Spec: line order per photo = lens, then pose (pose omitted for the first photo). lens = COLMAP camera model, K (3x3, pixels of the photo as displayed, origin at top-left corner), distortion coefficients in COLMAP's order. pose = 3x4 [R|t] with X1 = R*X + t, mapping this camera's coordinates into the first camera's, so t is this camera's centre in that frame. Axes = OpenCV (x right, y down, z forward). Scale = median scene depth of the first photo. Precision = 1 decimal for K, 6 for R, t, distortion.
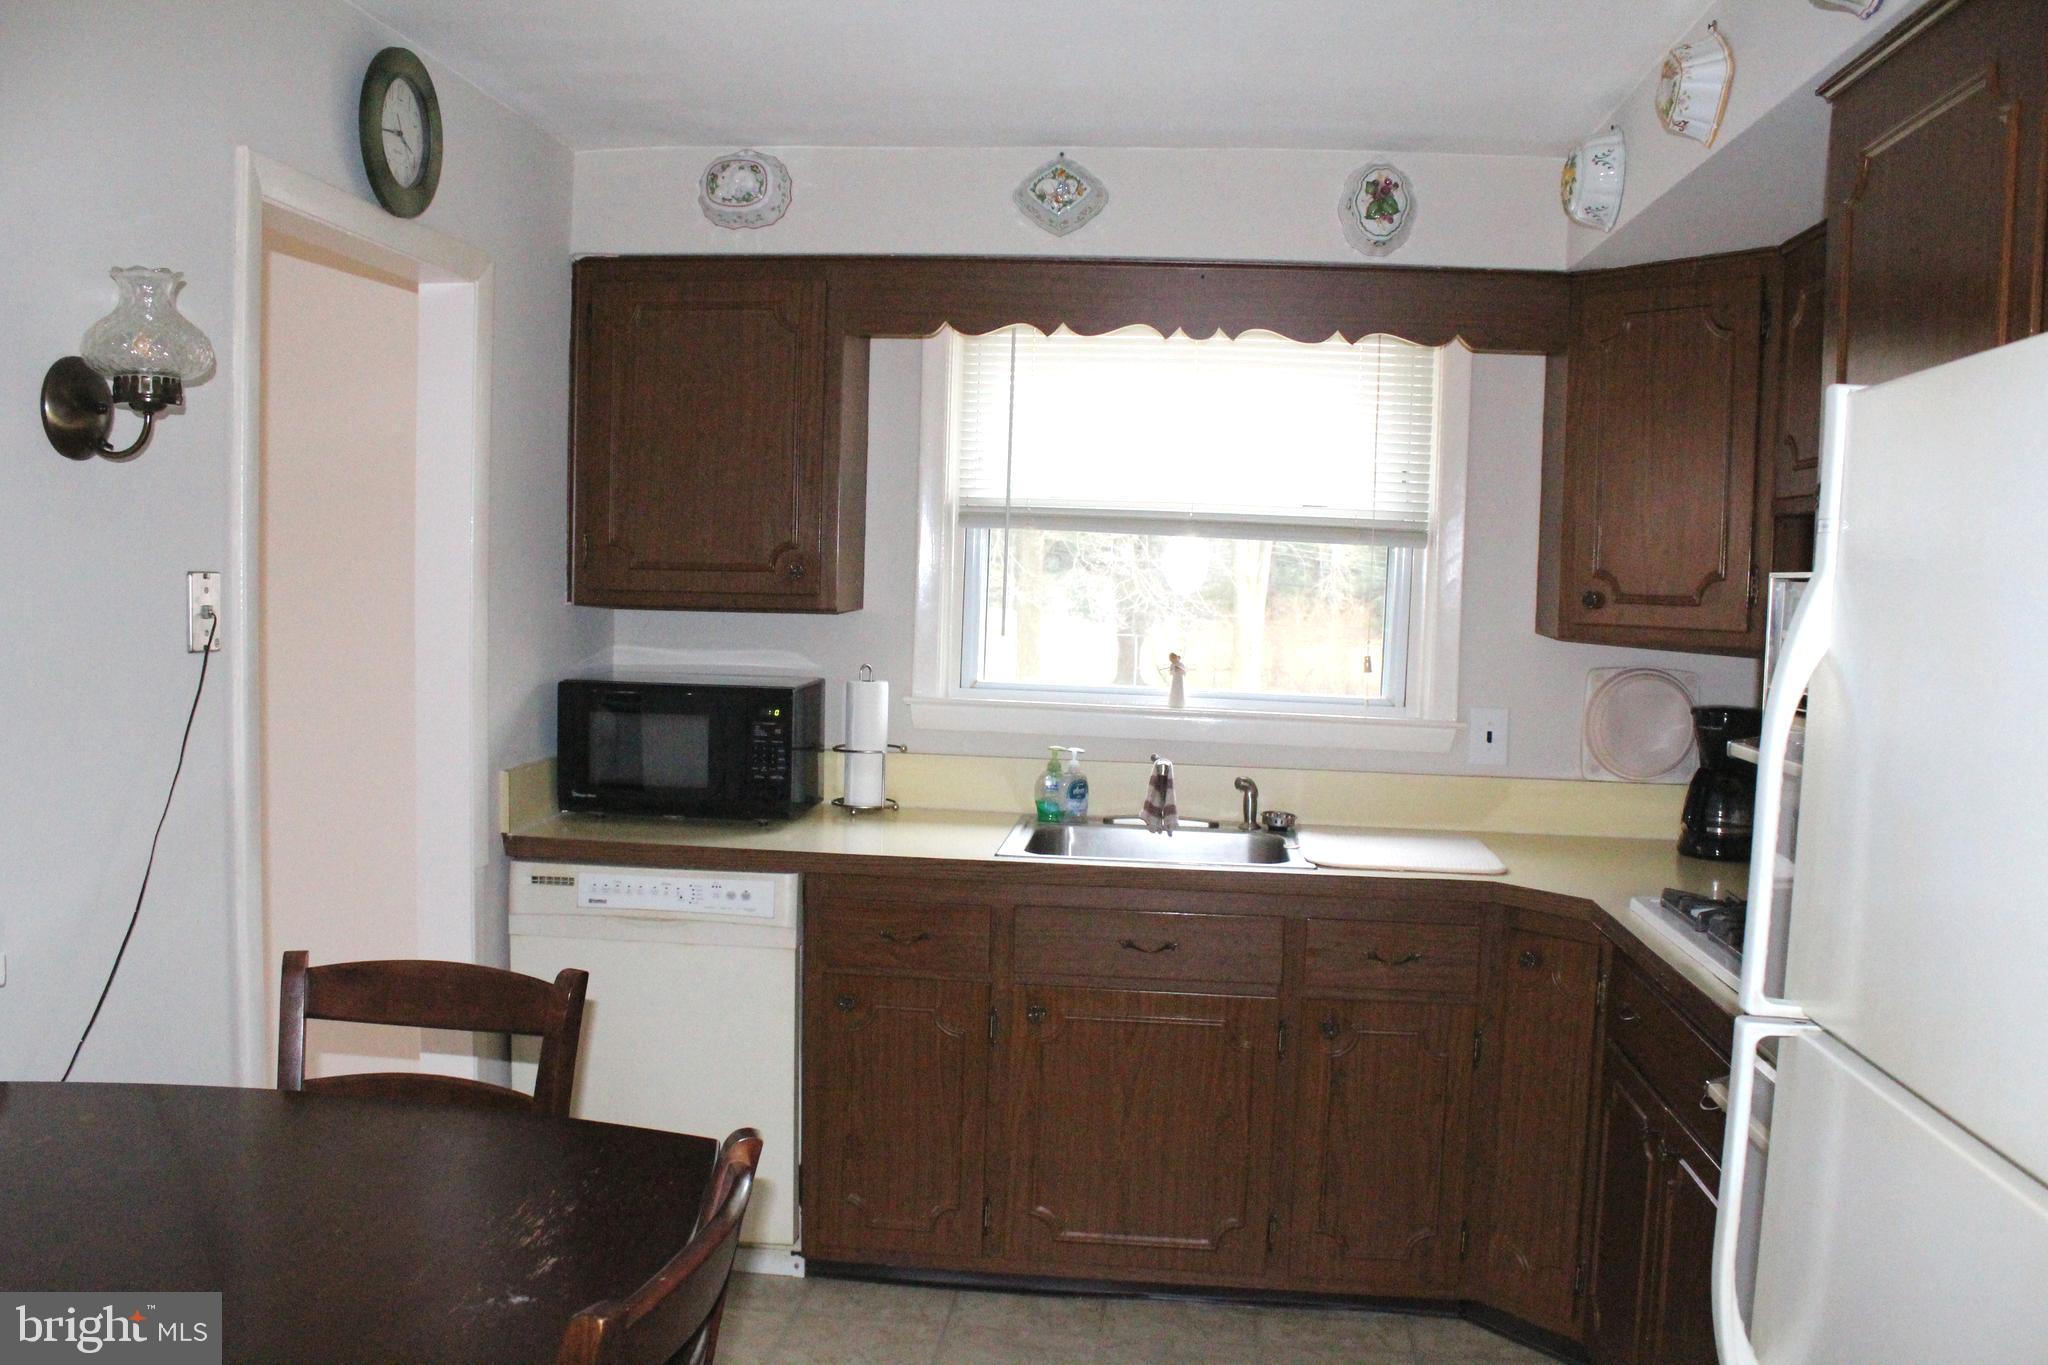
lens RADIAL K [[1721.5, 0, 1007.8], [0, 1721.5, 691.1], [0, 0, 1]] dist [-0.153178, 0.114428]
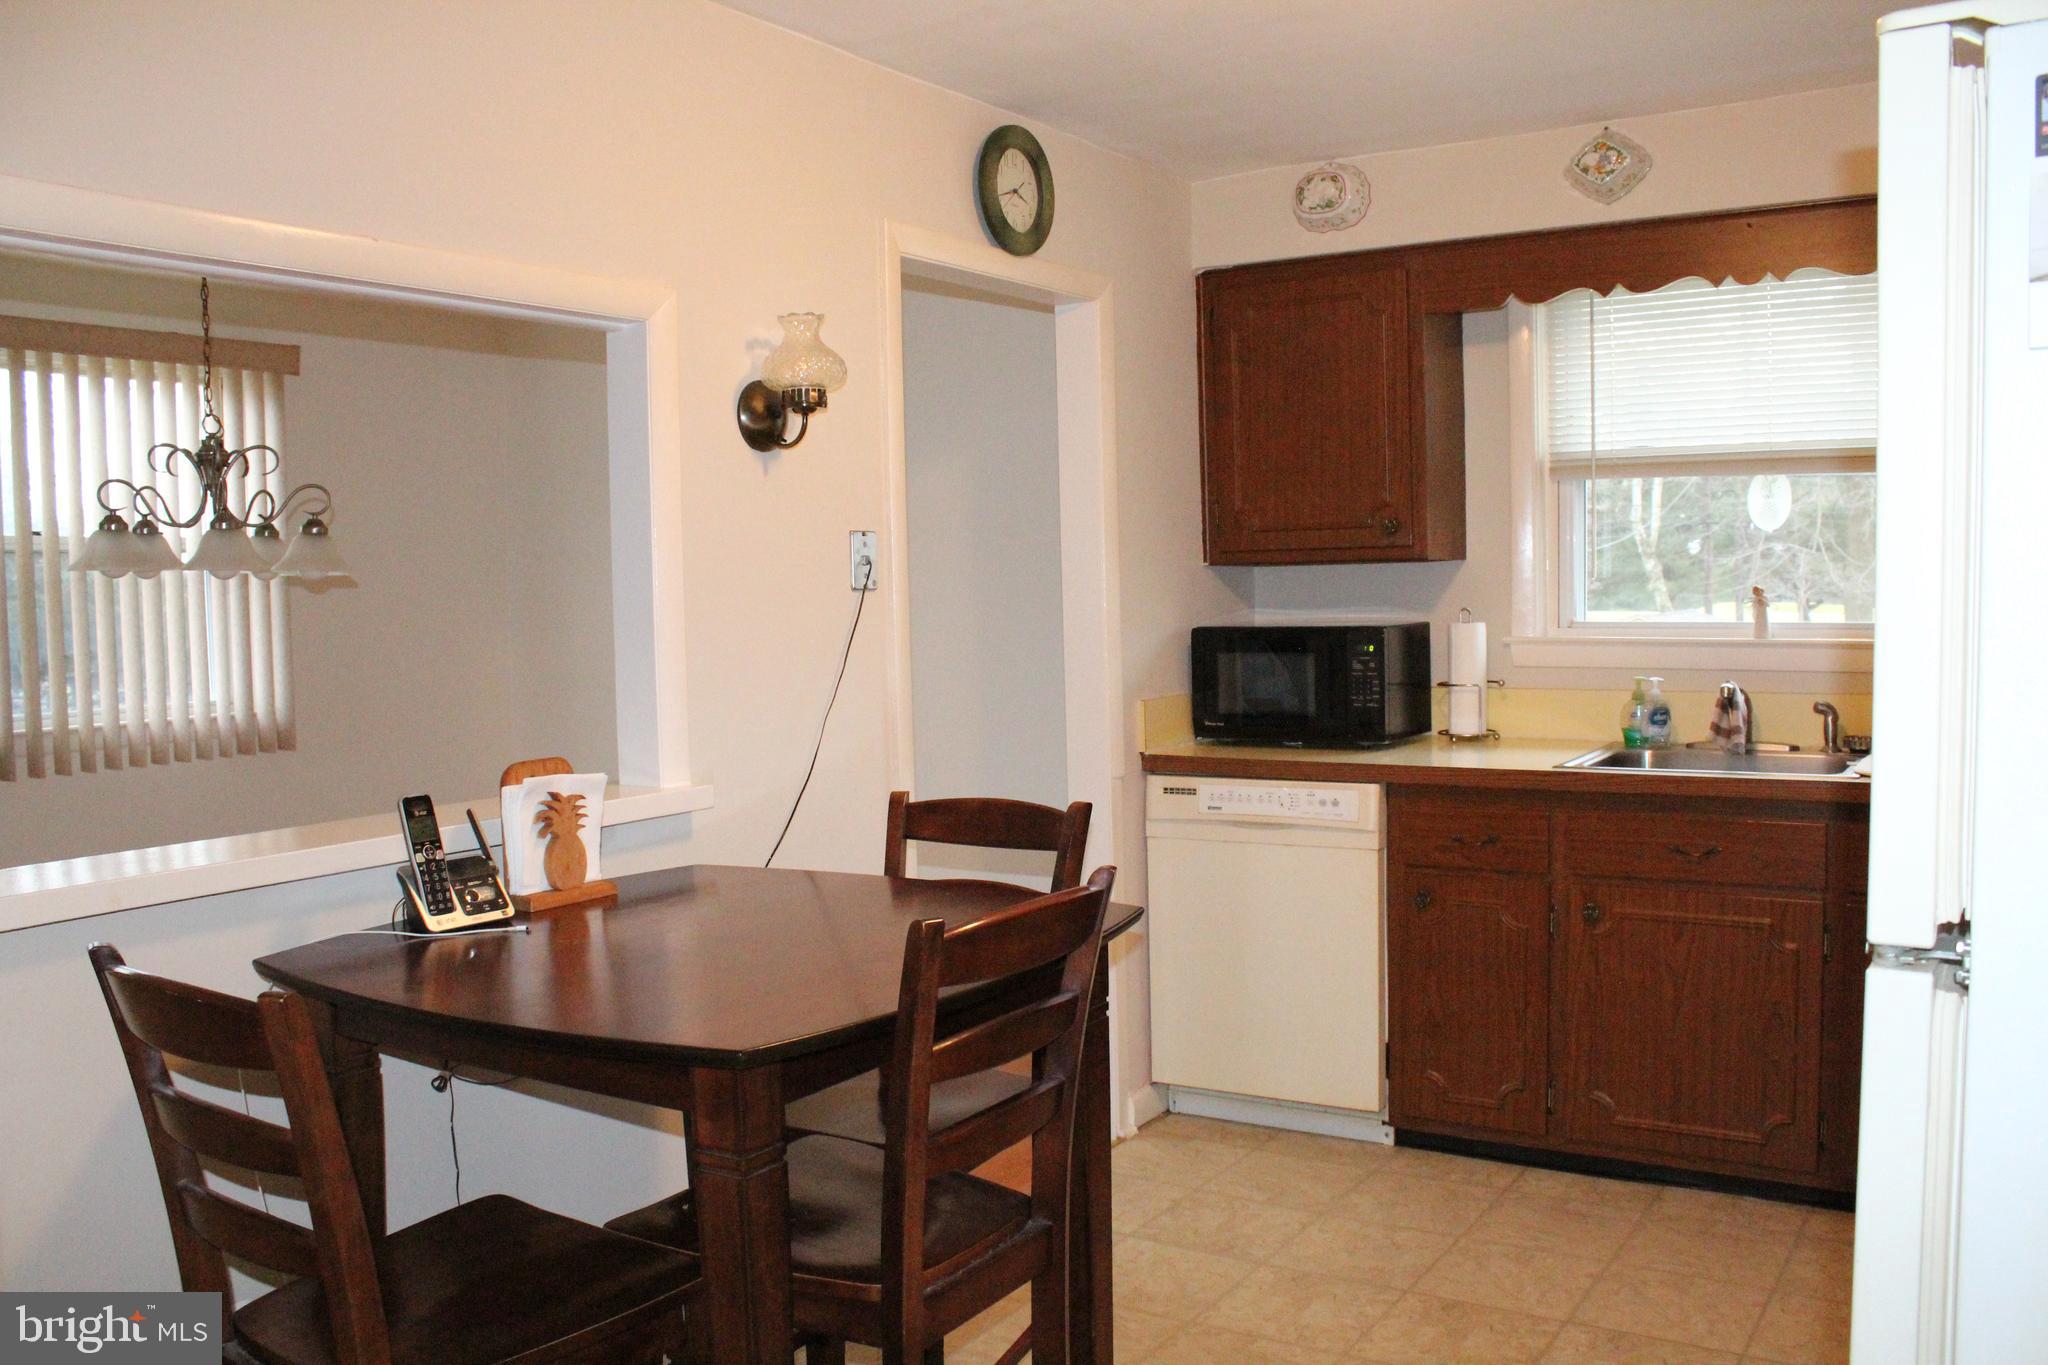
lens RADIAL K [[1721.5, 0, 1018.4], [0, 1721.5, 691.4], [0, 0, 1]] dist [-0.153178, 0.114428]
pose [[0.890169, -0.019610, -0.455209, 0.177148], [0.015940, 0.999802, -0.011898, 0.051840], [0.455352, 0.003335, 0.890305, -0.125467]]
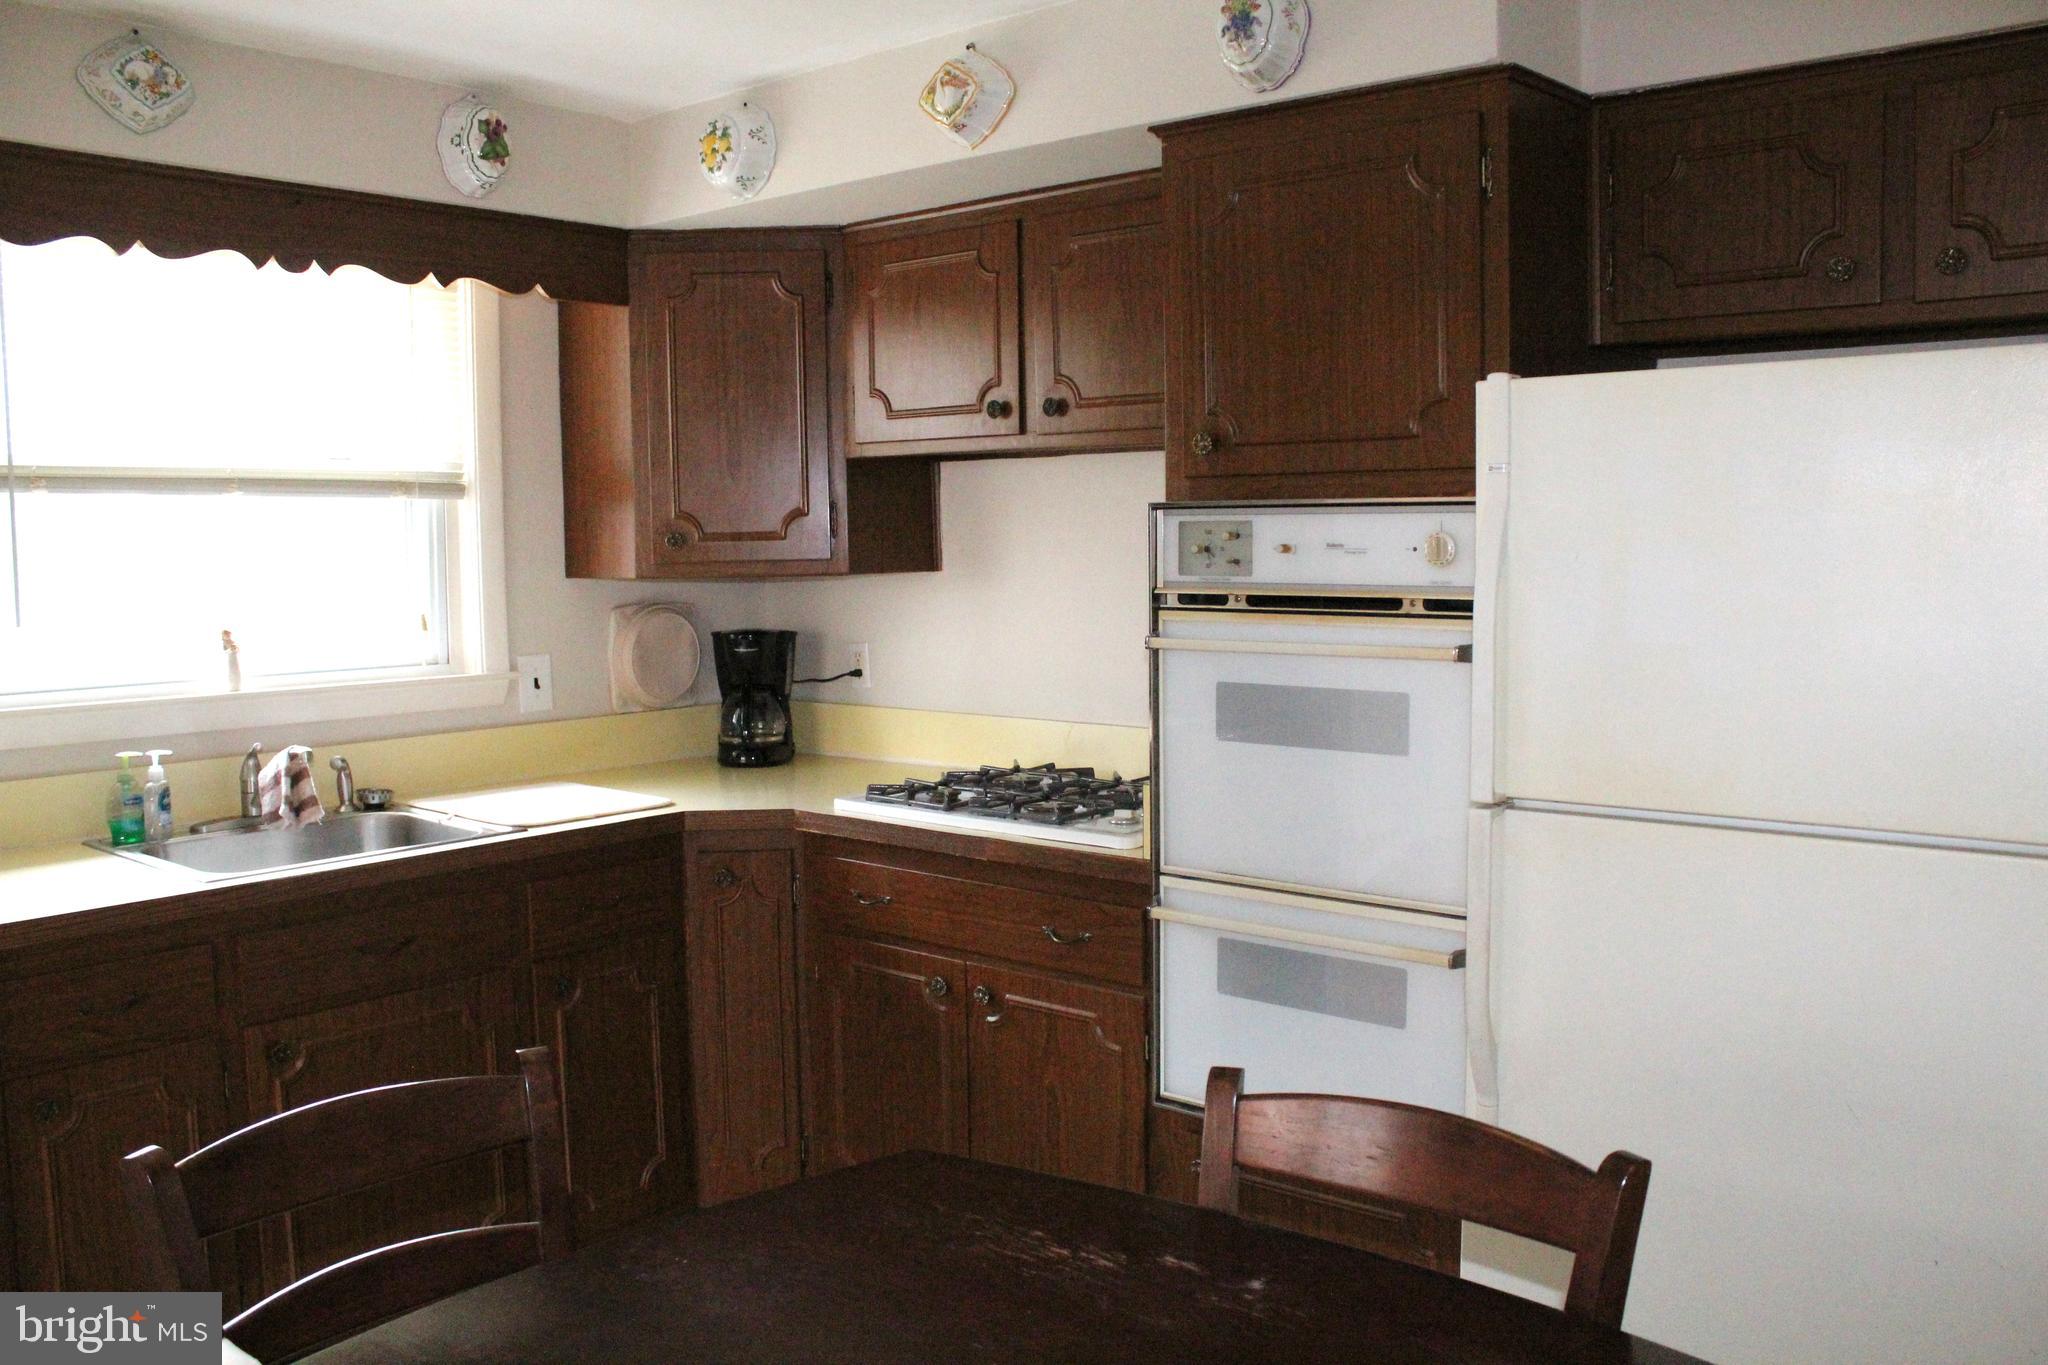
lens RADIAL K [[1721.5, 0, 1021.0], [0, 1721.5, 688.7], [0, 0, 1]] dist [-0.153178, 0.114428]
pose [[0.558703, -0.112137, 0.821752, -0.419439], [0.088426, 0.993224, 0.075416, -0.022580], [-0.824640, 0.030529, 0.564833, 0.207141]]
